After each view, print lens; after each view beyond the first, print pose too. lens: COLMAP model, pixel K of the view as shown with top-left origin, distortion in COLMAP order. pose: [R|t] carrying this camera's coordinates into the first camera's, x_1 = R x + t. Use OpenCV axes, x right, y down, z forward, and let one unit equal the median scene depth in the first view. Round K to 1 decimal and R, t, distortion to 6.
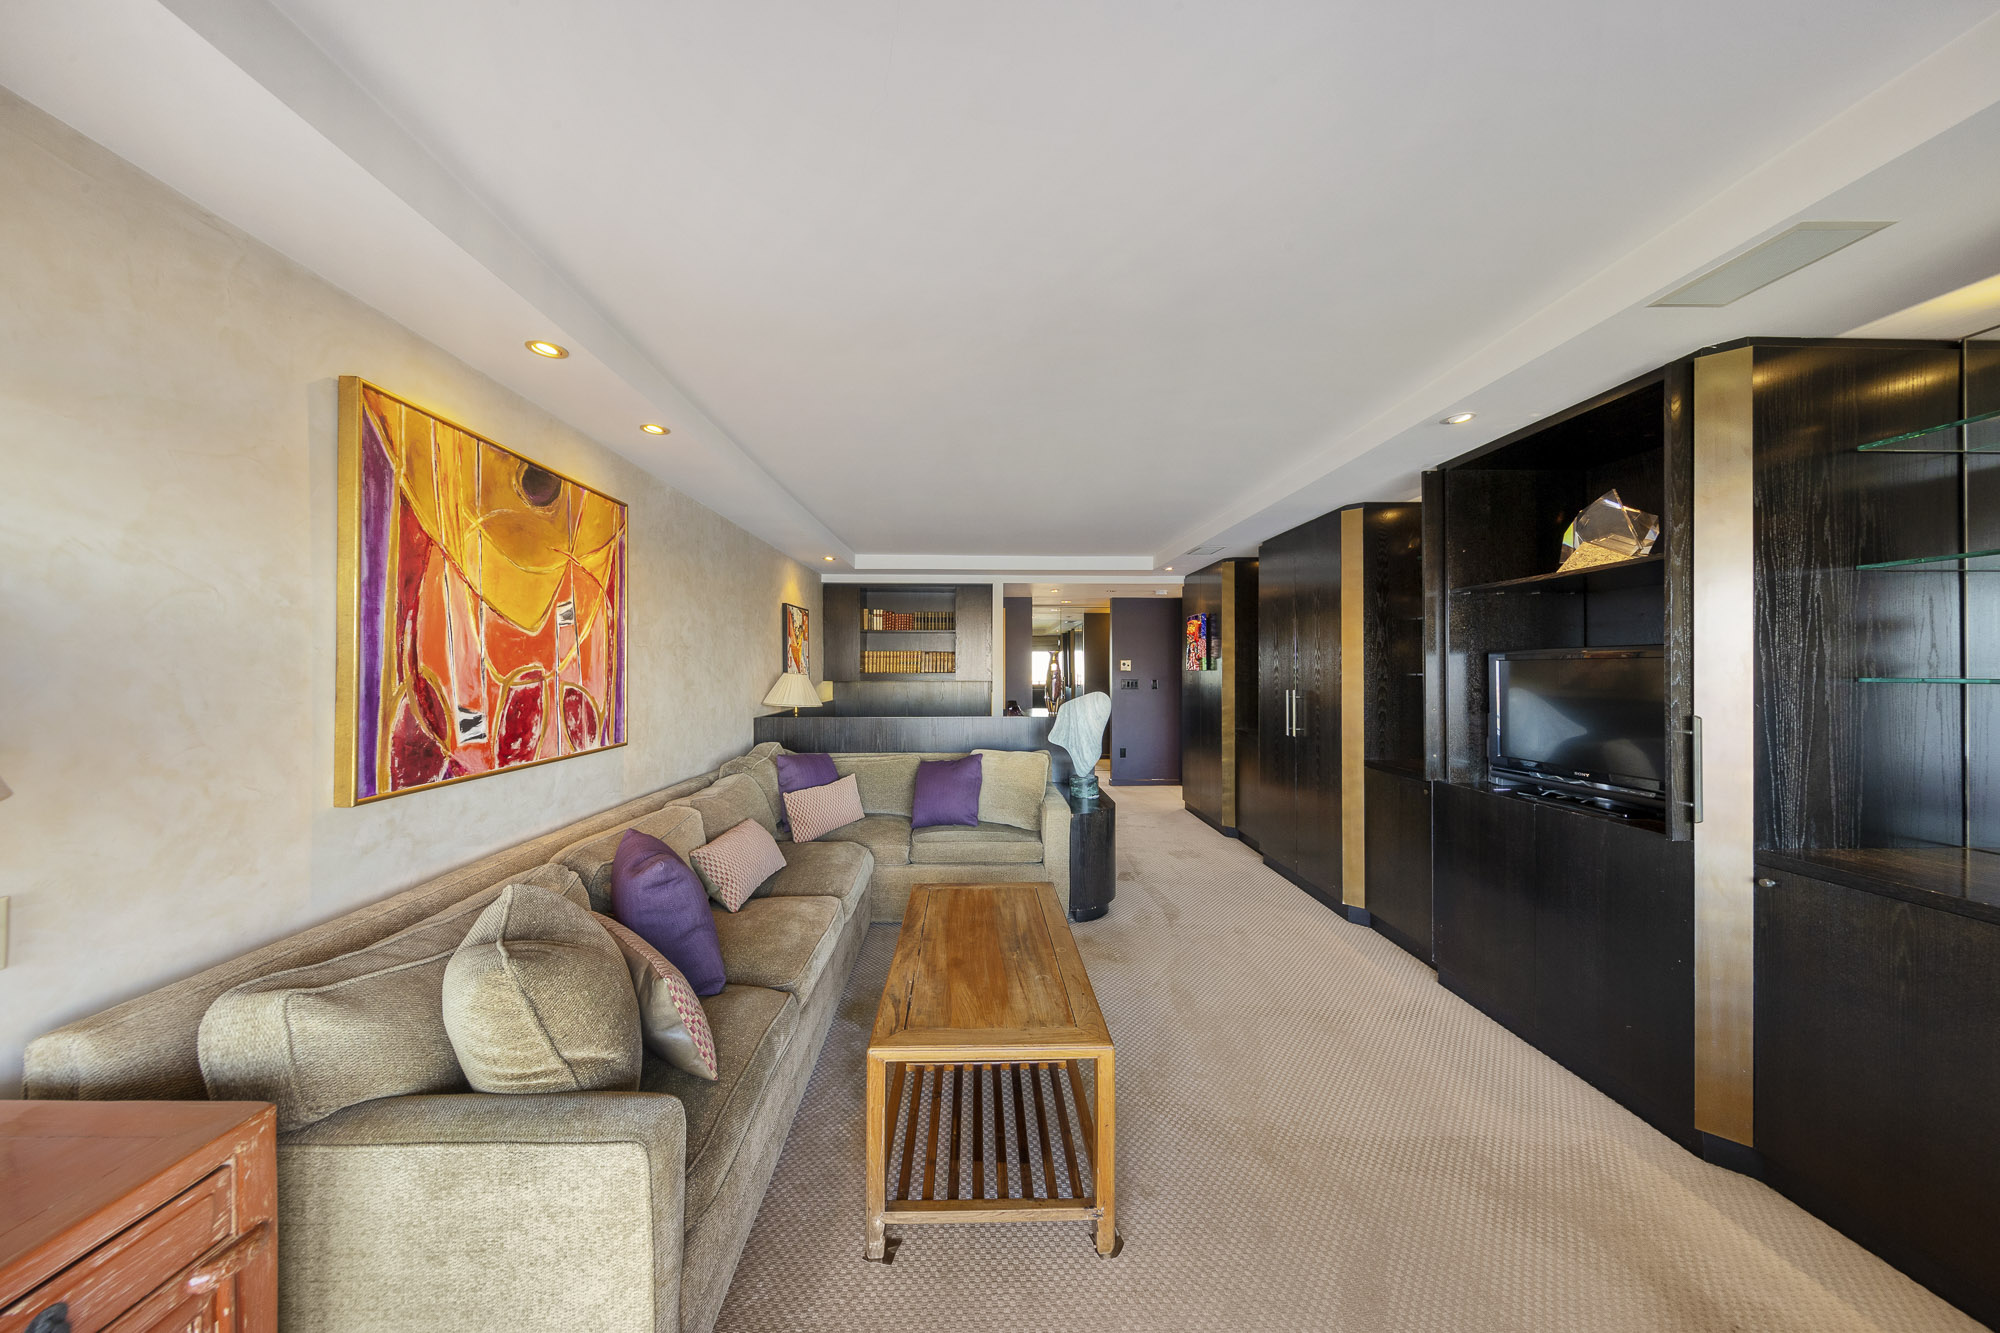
lens RADIAL K [[632.7, 0, 1006.6], [0, 632.7, 664.3], [0, 0, 1]] dist [0.006541, -0.001943]
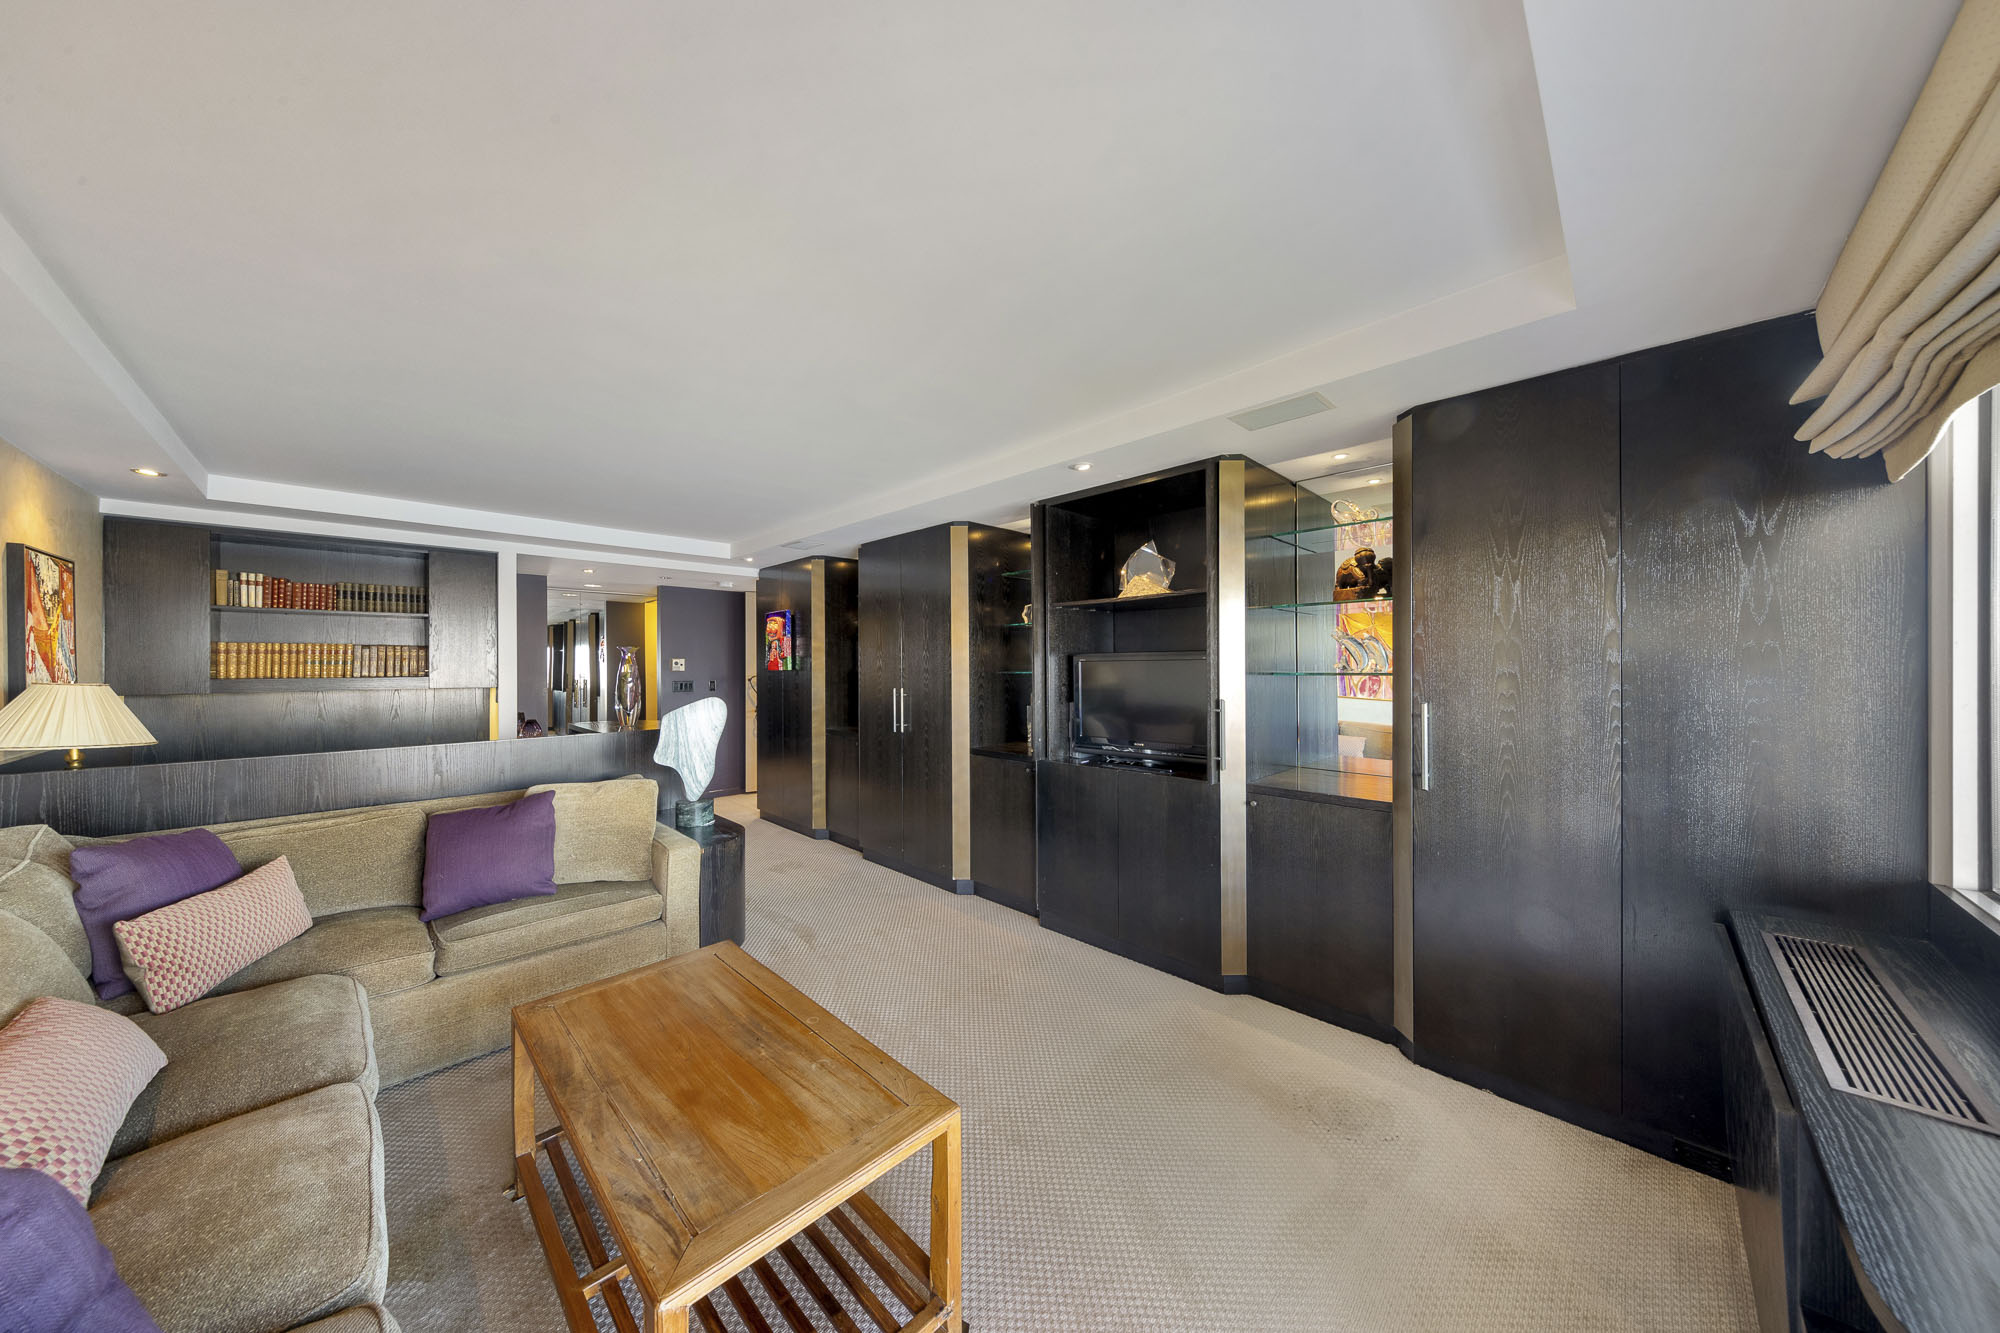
lens RADIAL K [[632.7, 0, 942.1], [0, 632.7, 659.0], [0, 0, 1]] dist [0.006541, -0.001943]
pose [[0.732511, 0.002221, 0.680752, -0.211664], [0.000452, 0.999993, -0.003749, -0.004371], [-0.680756, 0.003054, 0.732504, 0.180154]]
